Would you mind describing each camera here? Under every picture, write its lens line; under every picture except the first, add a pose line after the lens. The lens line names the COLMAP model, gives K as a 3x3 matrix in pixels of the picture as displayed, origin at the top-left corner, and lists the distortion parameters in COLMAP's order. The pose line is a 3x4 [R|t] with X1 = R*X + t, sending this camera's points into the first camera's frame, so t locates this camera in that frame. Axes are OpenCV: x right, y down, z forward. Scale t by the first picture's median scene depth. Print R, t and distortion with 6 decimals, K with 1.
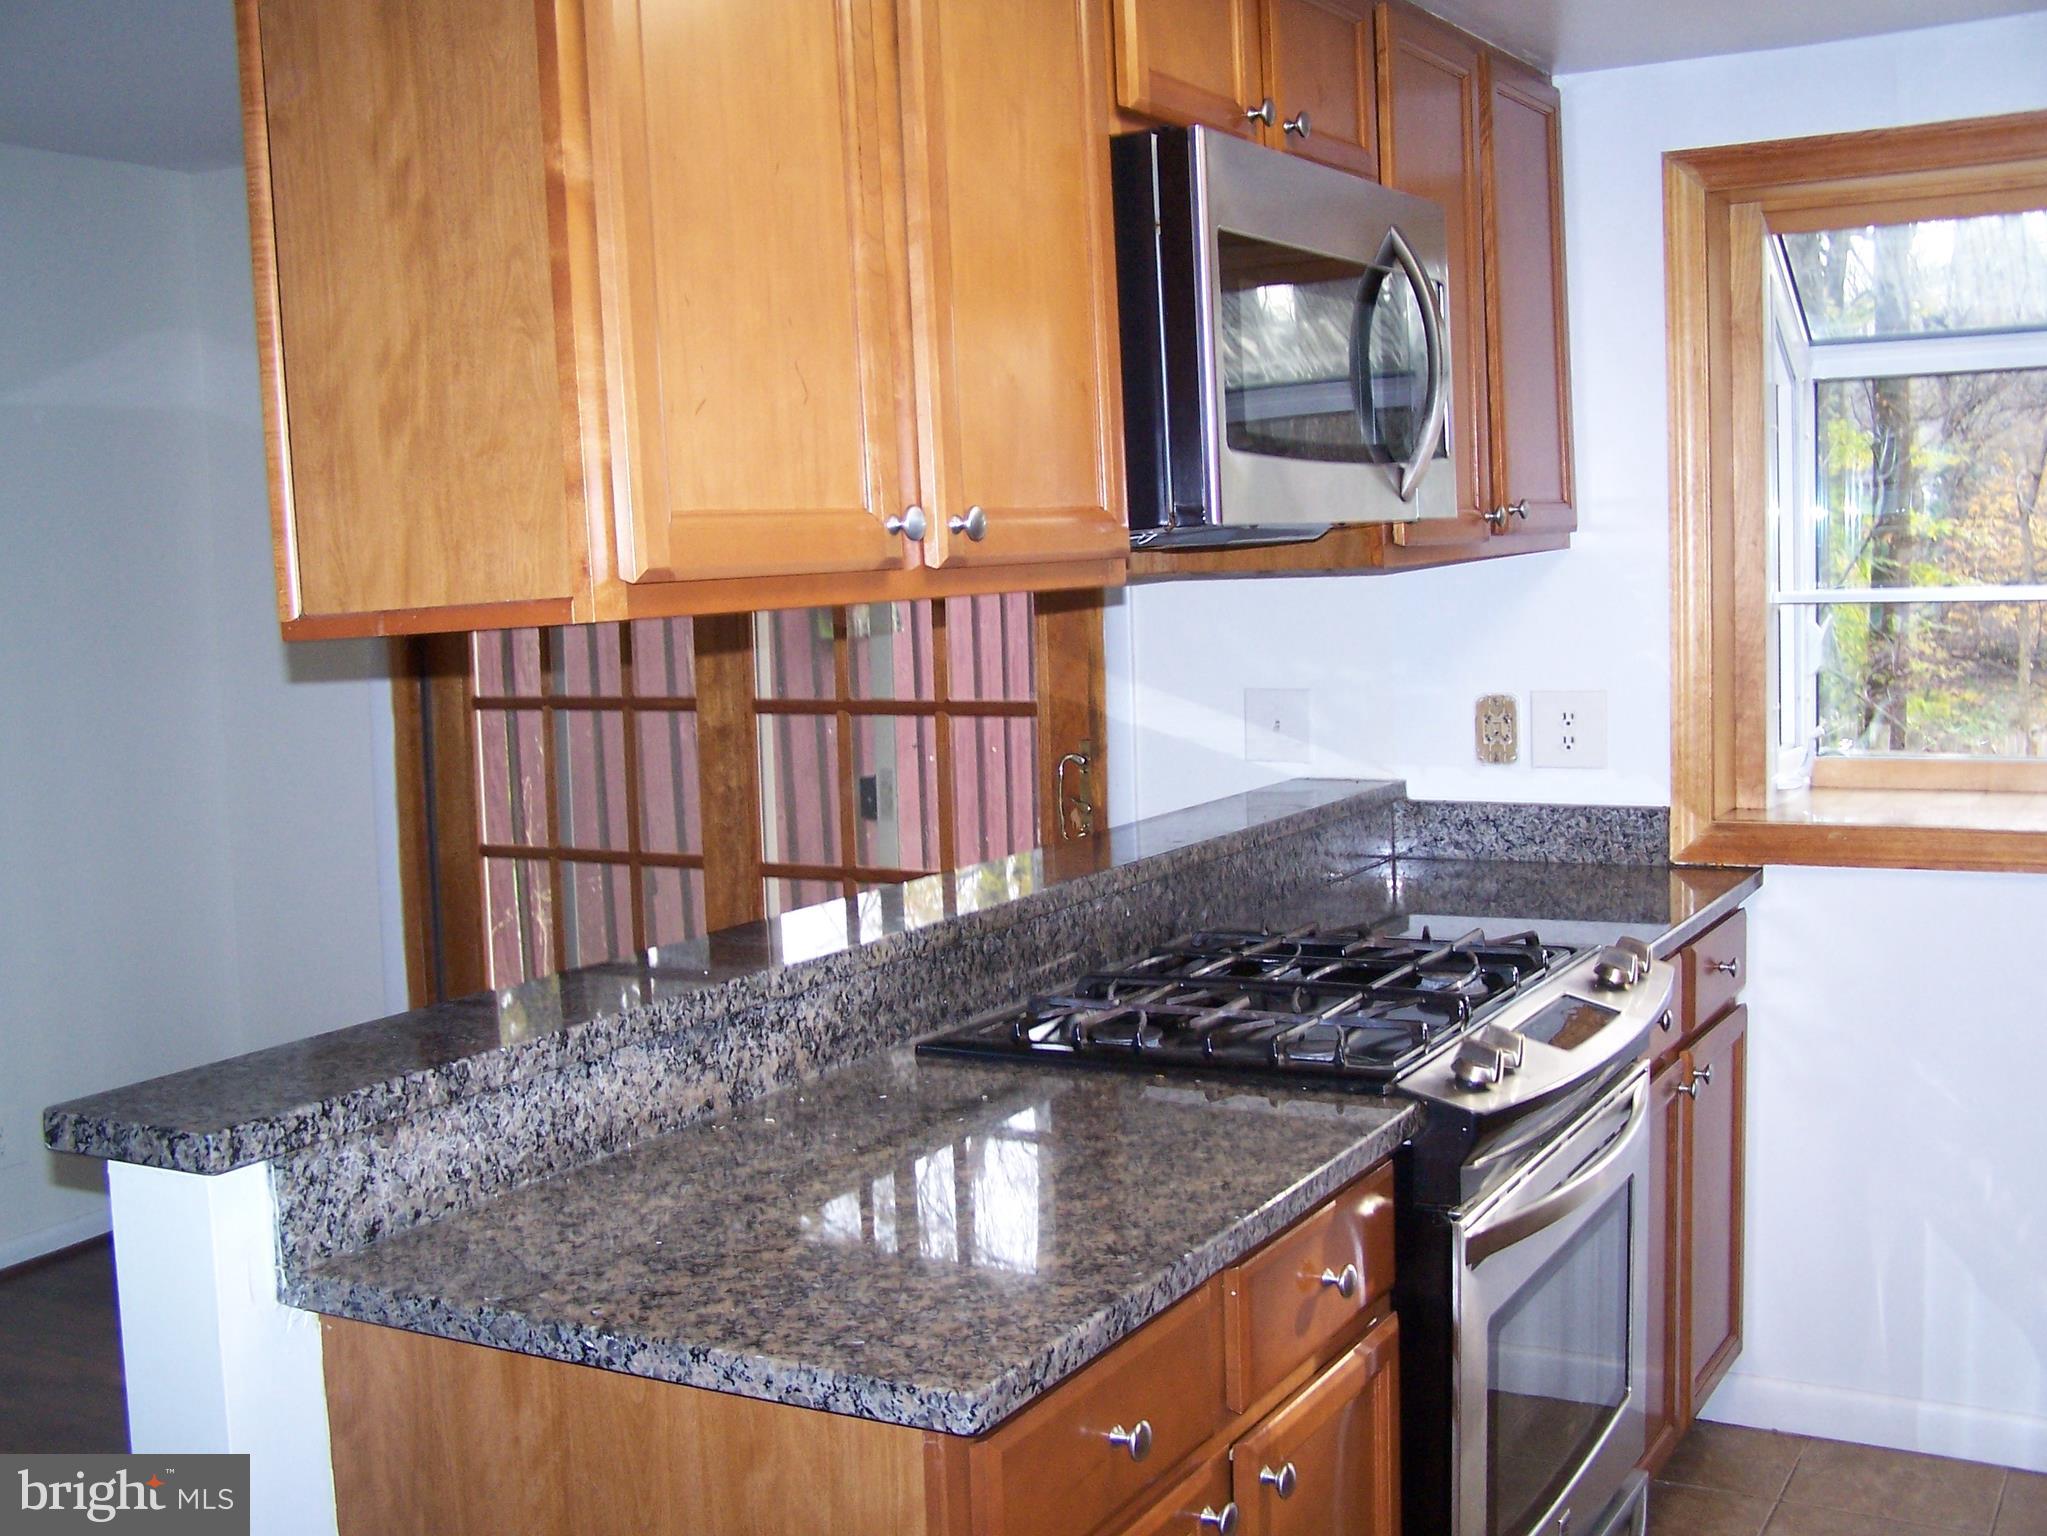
lens RADIAL K [[2320.8, 0, 1025.2], [0, 2320.8, 793.2], [0, 0, 1]] dist [-0.200950, 0.353133]
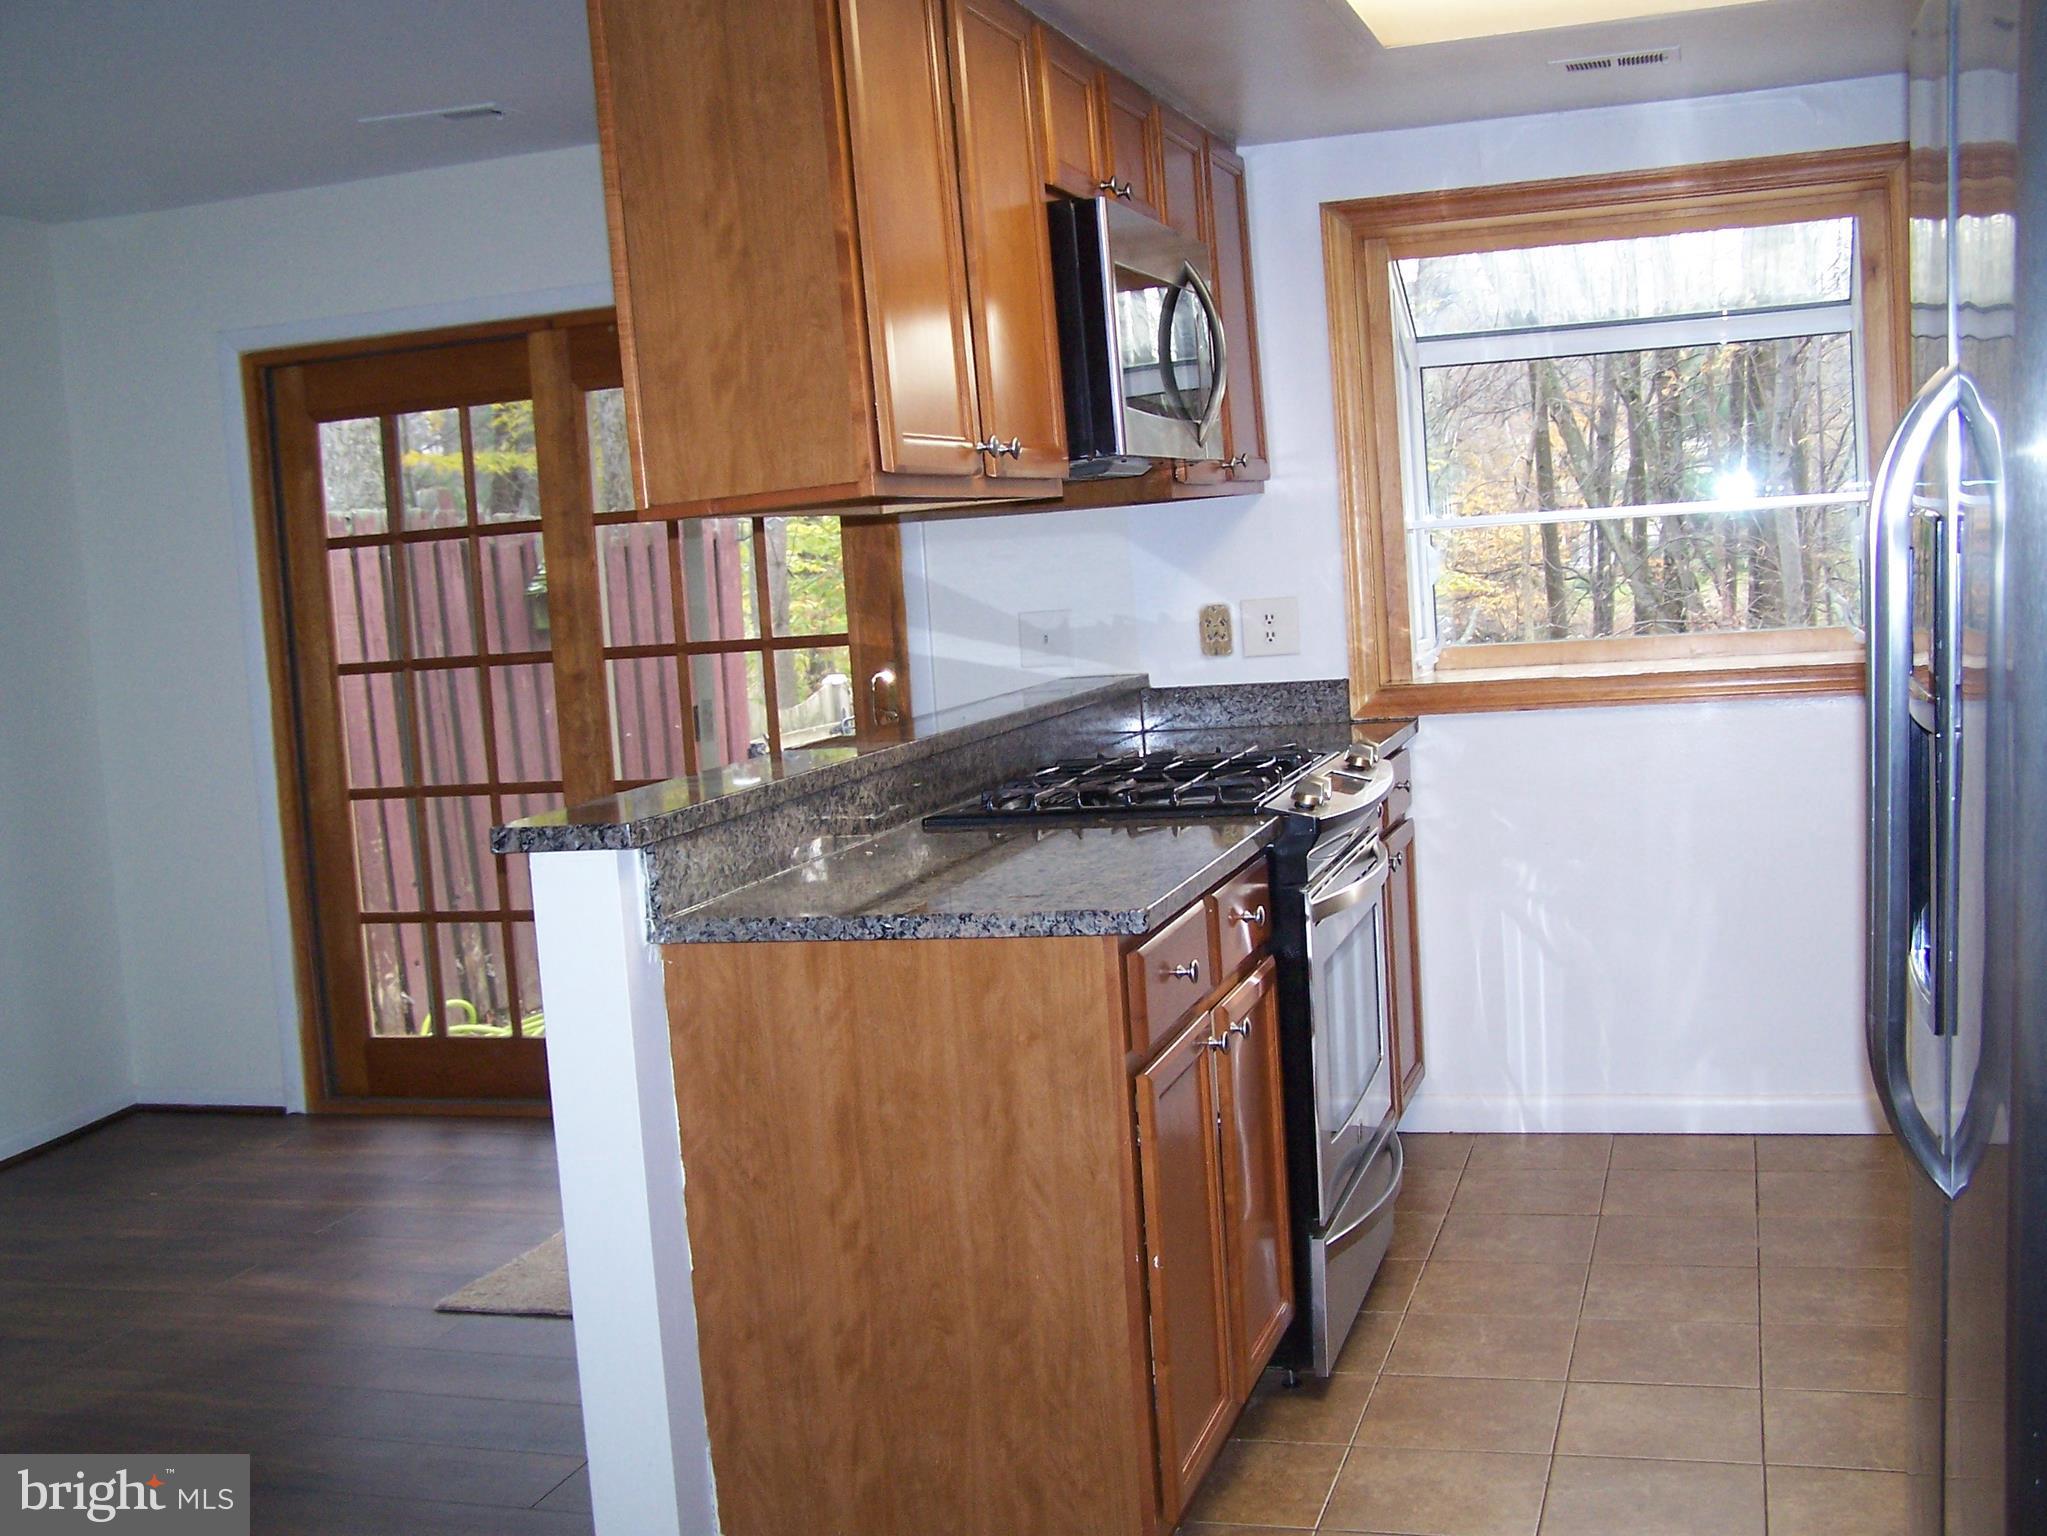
lens RADIAL K [[2320.8, 0, 1025.2], [0, 2320.8, 793.2], [0, 0, 1]] dist [-0.200950, 0.353133]
pose [[0.976221, -0.055851, 0.209458, -0.318675], [0.058737, 0.998245, -0.007576, 0.117527], [-0.208667, 0.019698, 0.977788, -0.491409]]
